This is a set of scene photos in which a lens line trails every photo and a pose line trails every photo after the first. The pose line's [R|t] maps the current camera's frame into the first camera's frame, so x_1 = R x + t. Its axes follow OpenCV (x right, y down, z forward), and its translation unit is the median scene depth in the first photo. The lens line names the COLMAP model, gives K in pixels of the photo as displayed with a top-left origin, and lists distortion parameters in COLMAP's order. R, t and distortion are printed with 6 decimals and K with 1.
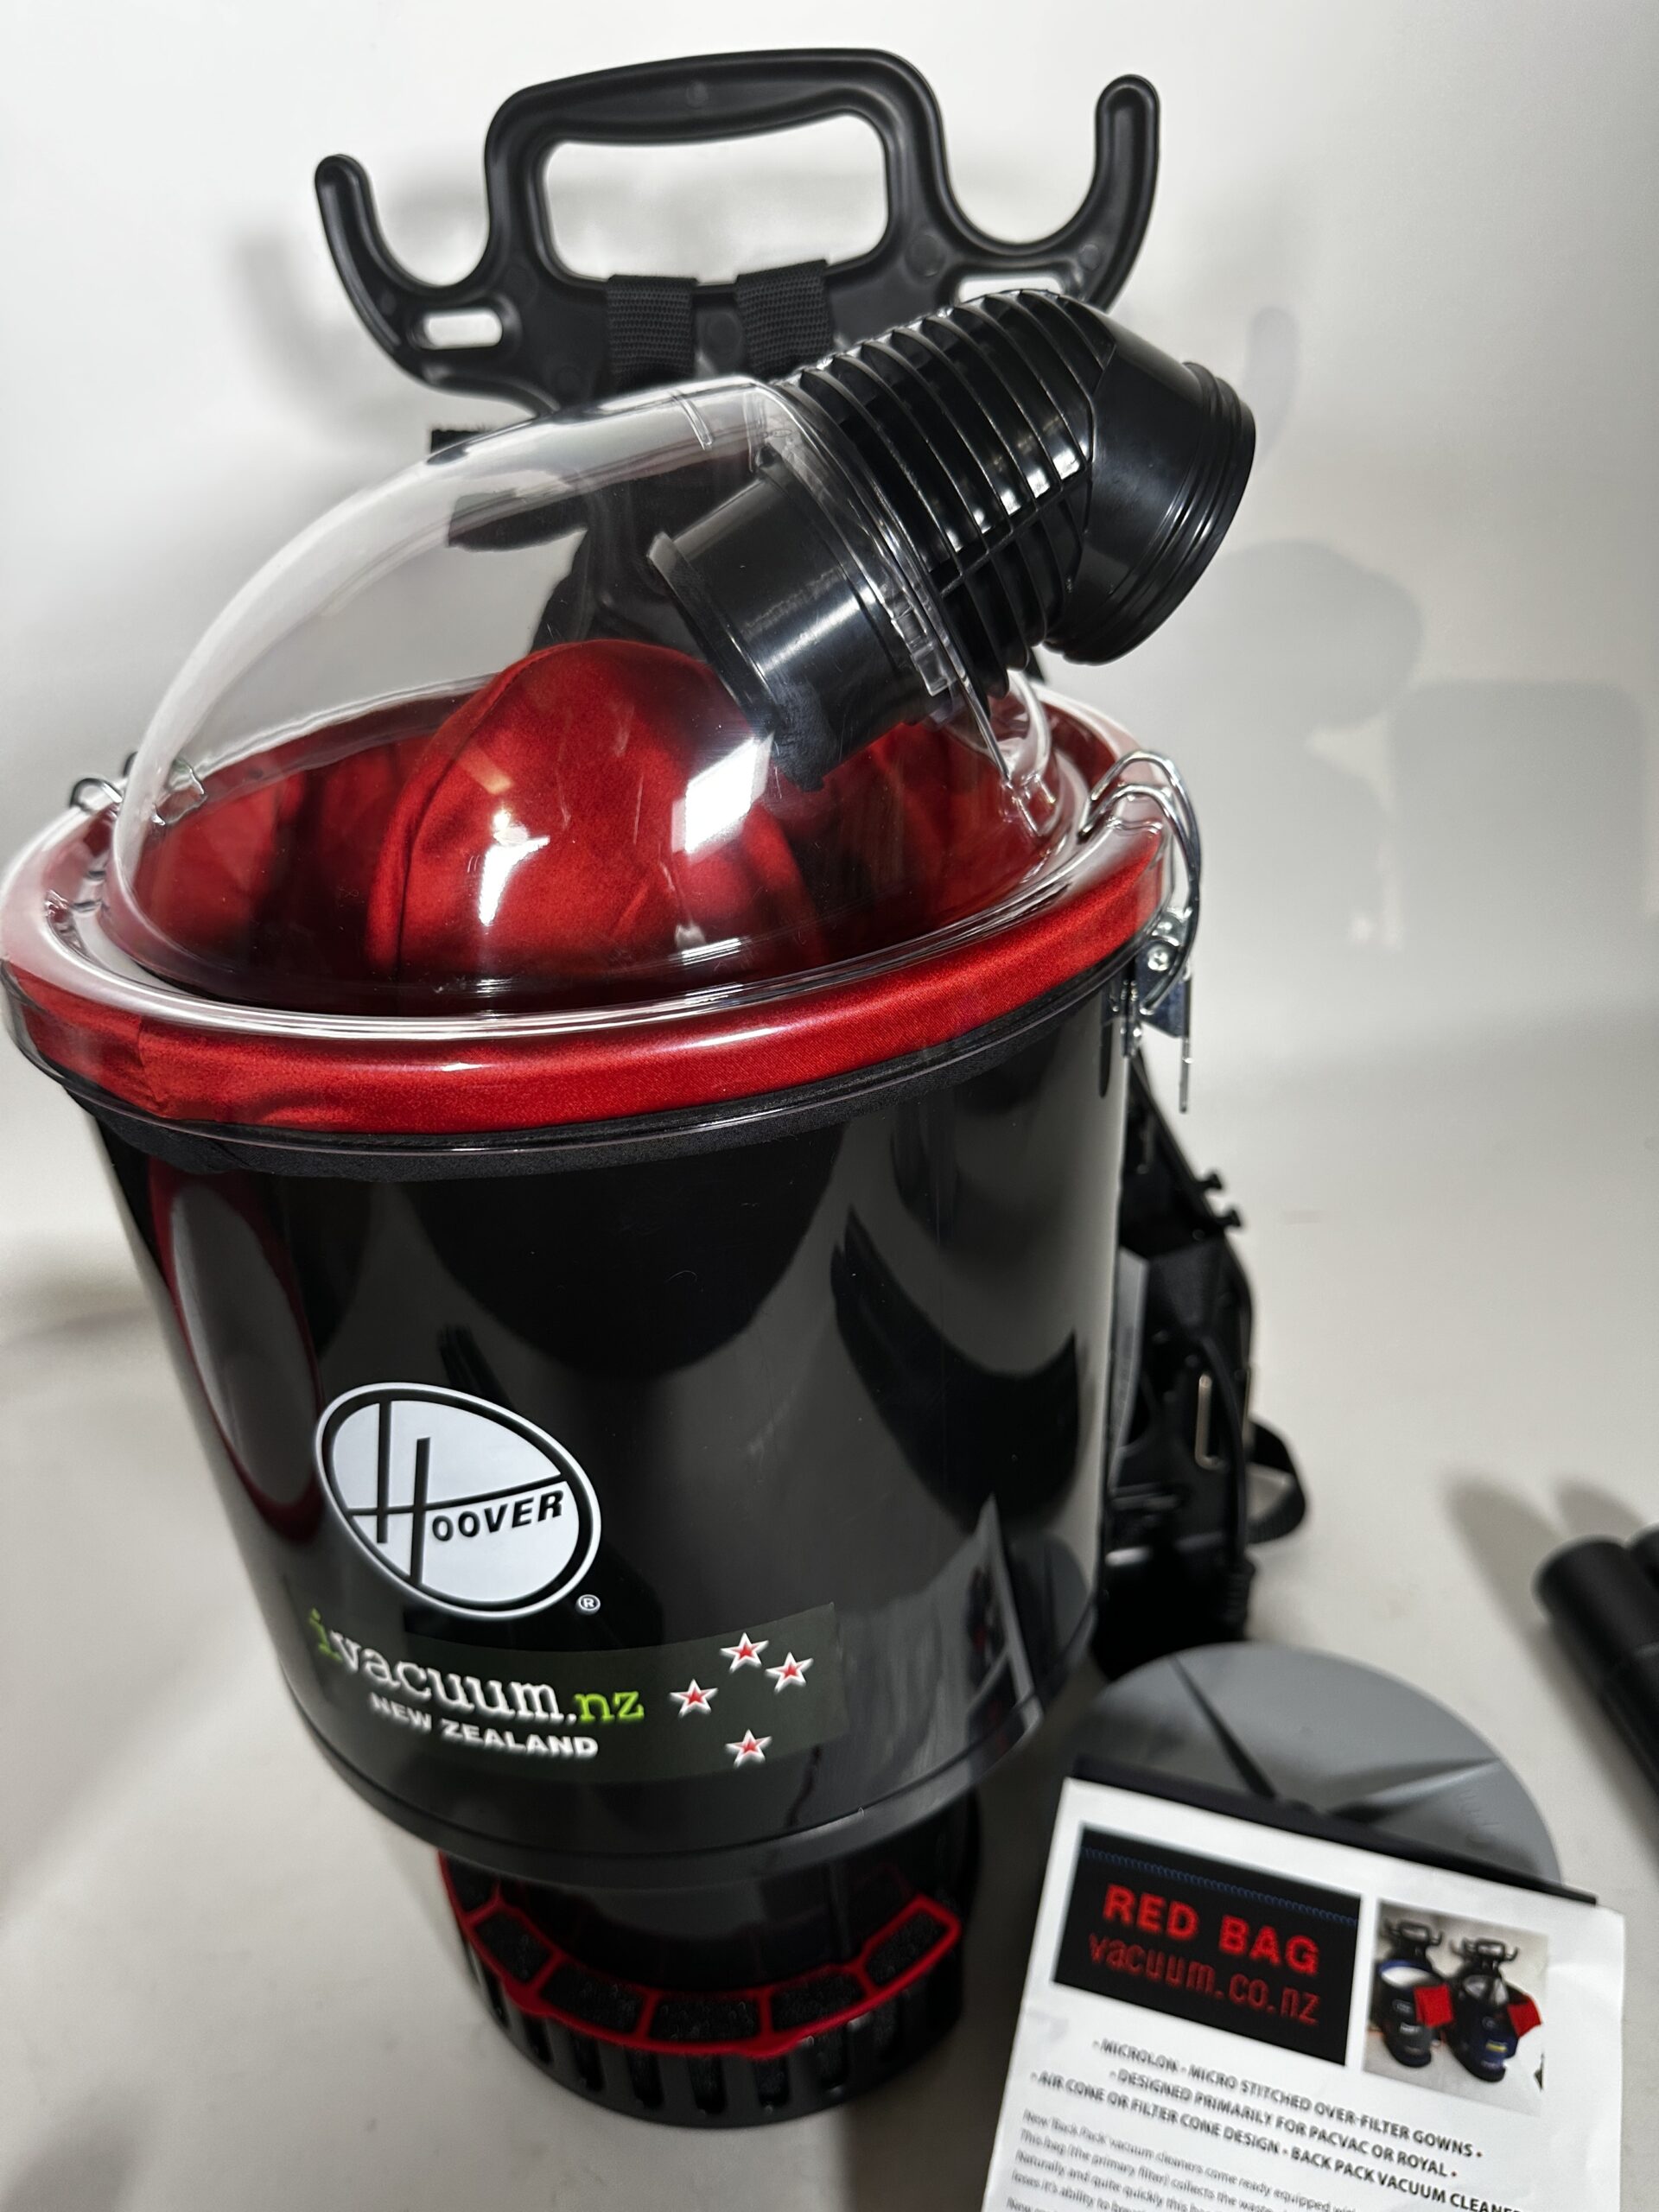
lens RADIAL K [[1551.4, 0, 823.9], [0, 1551.4, 1077.7], [0, 0, 1]] dist [0.107921, -0.215150]
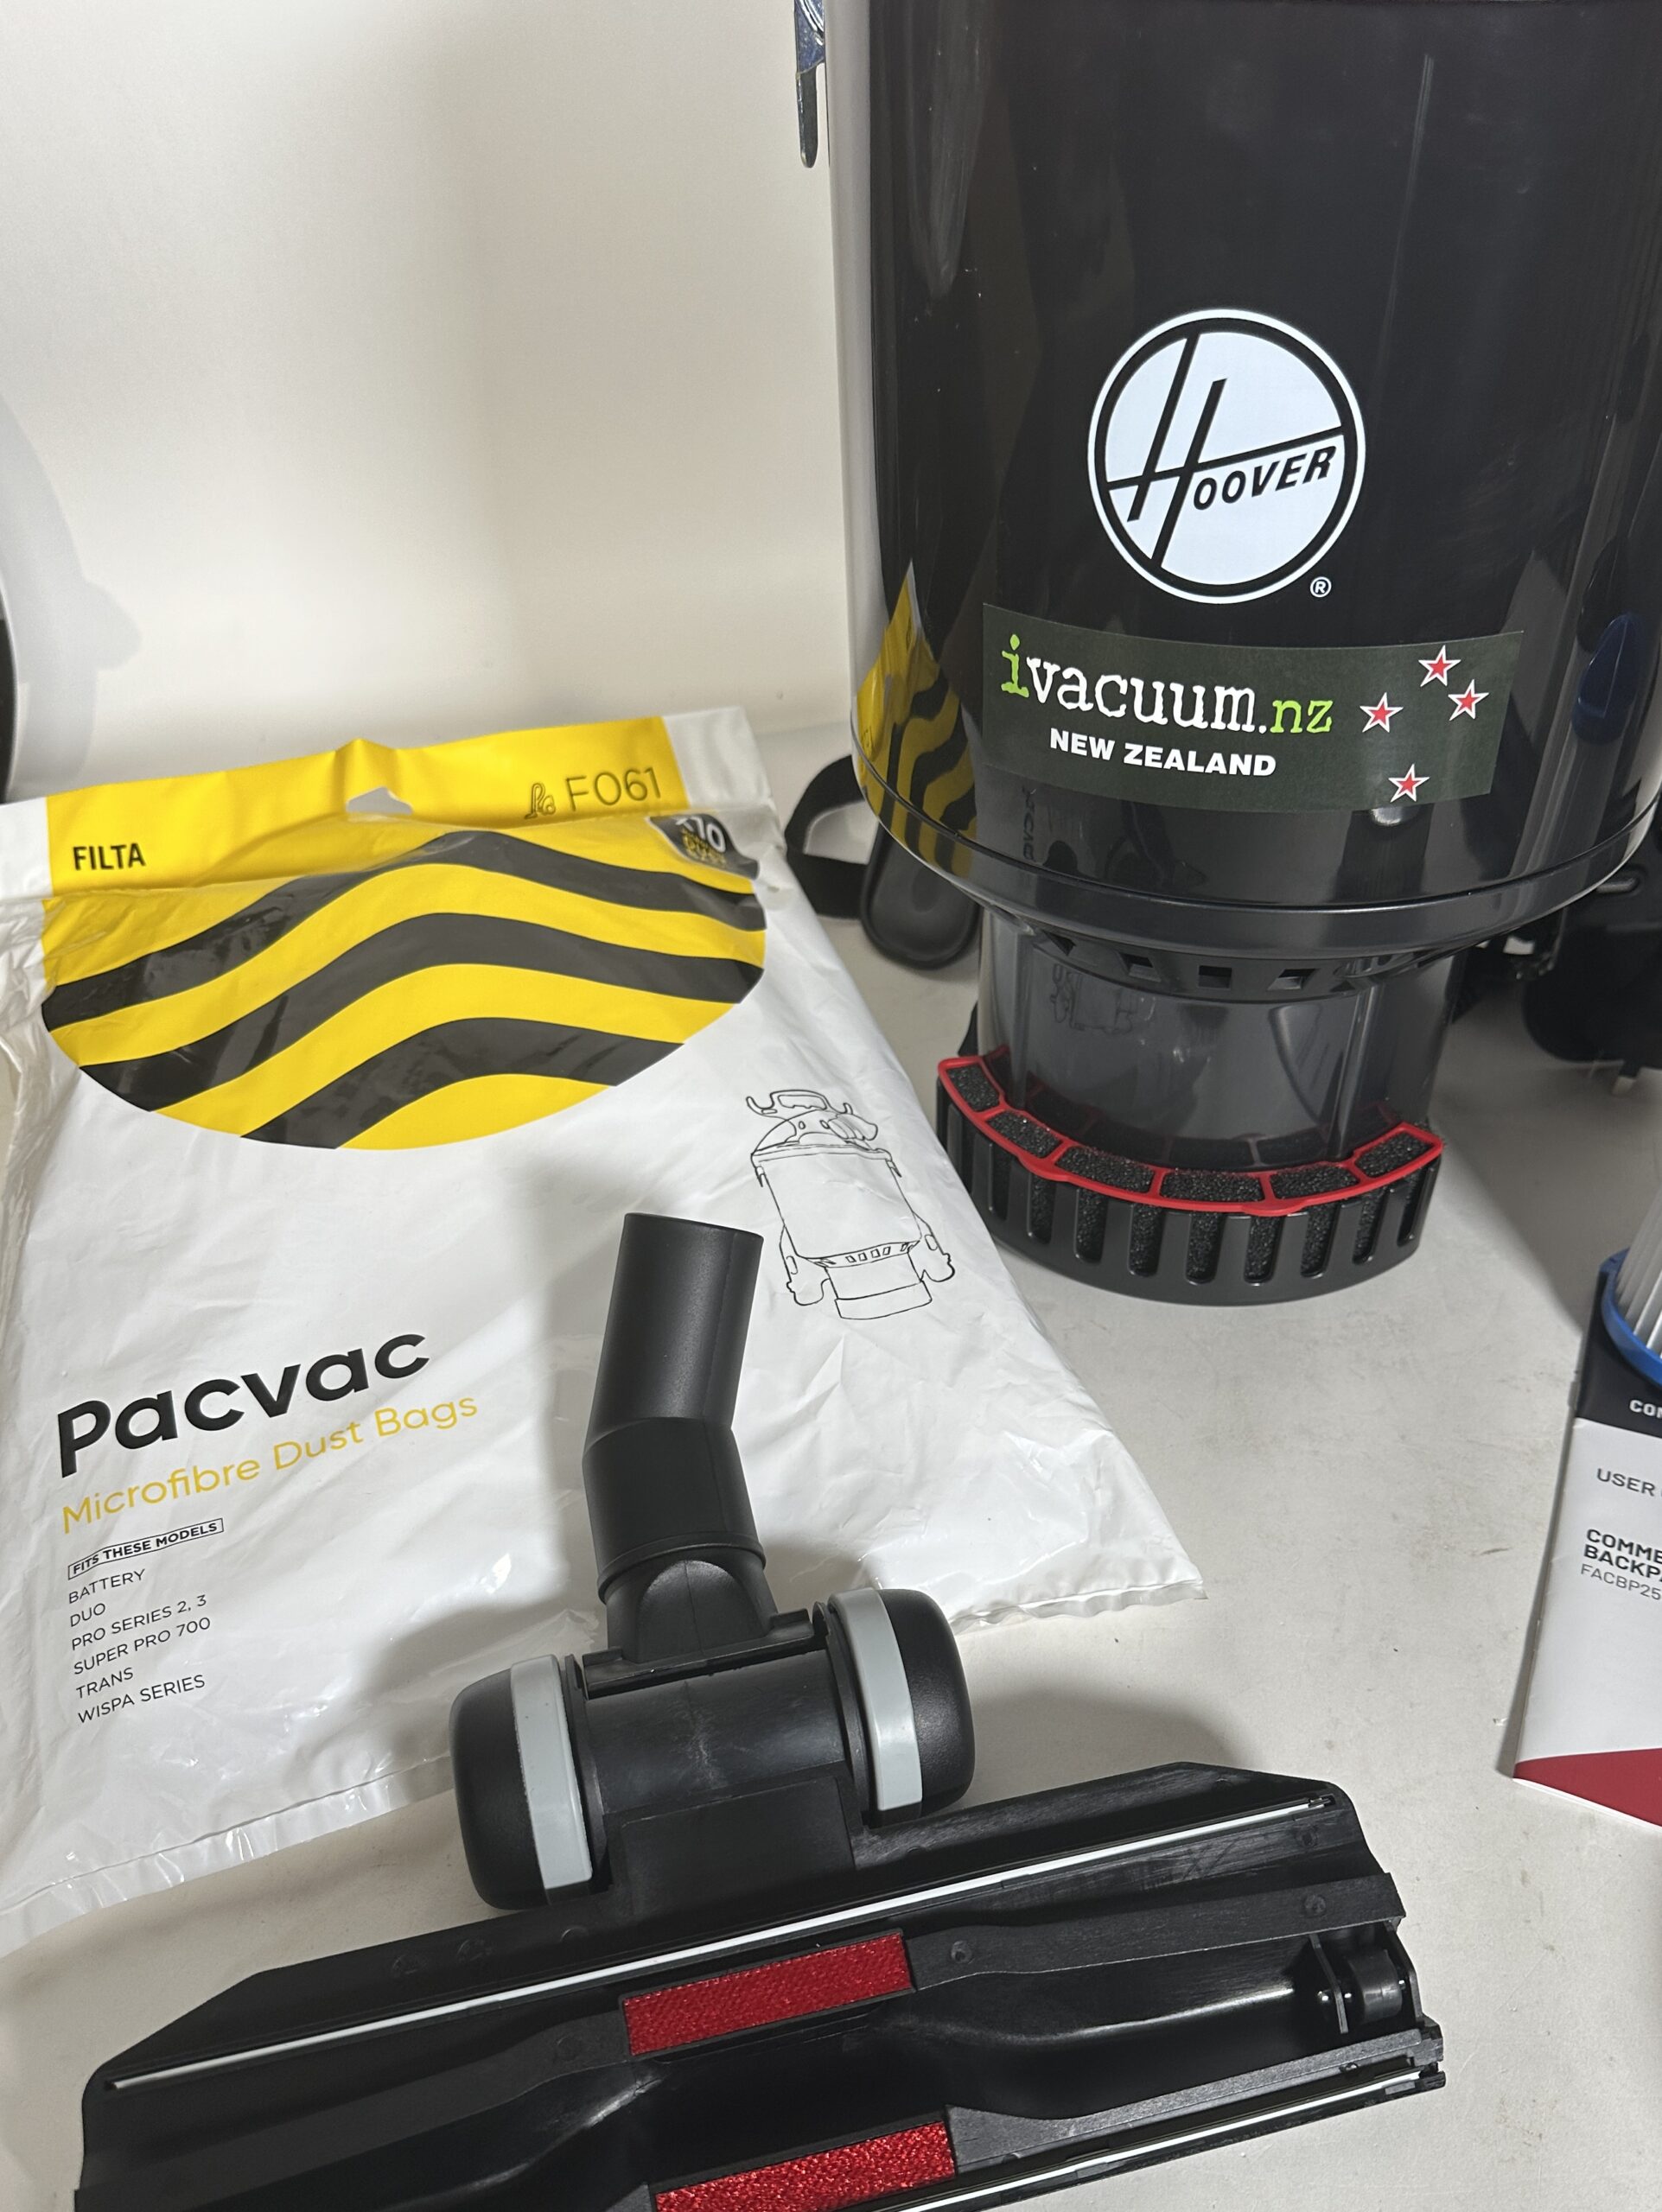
lens RADIAL K [[1779.3, 0, 861.8], [0, 1779.3, 1314.2], [0, 0, 1]] dist [0.091262, -0.262603]
pose [[0.995778, 0.089804, -0.019024, -0.375995], [-0.082328, 0.965344, 0.247657, 0.509277], [0.040605, -0.245045, 0.968661, -0.335361]]
